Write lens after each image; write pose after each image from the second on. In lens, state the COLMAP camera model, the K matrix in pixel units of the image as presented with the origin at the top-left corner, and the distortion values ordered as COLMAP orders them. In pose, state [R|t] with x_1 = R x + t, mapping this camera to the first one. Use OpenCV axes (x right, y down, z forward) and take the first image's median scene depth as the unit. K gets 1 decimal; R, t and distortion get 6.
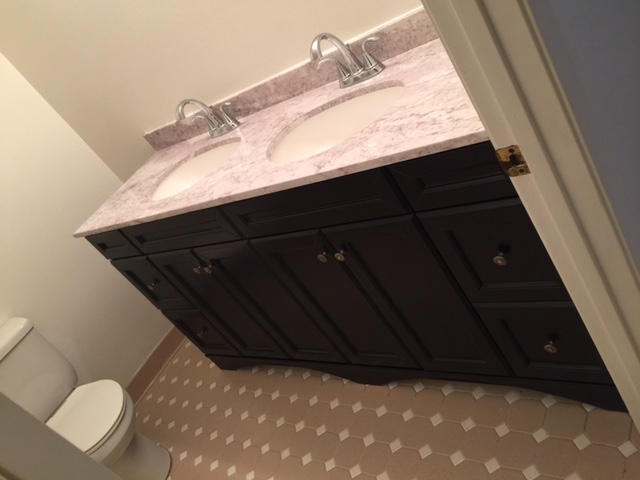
lens RADIAL K [[554.9, 0, 320.0], [0, 554.9, 240.0], [0, 0, 1]] dist [0.095301, -0.115256]
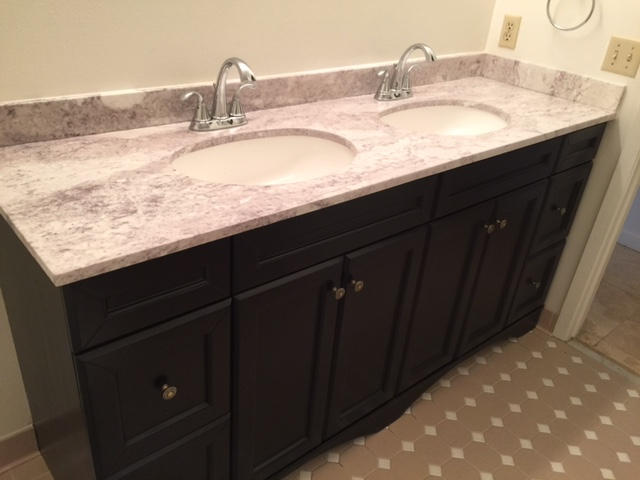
lens RADIAL K [[554.9, 0, 320.0], [0, 554.9, 240.0], [0, 0, 1]] dist [0.095301, -0.115256]
pose [[0.217424, 0.089453, 0.971970, -0.889864], [0.316311, 0.935597, -0.156862, 0.094390], [-0.923404, 0.341550, 0.175126, 0.902081]]
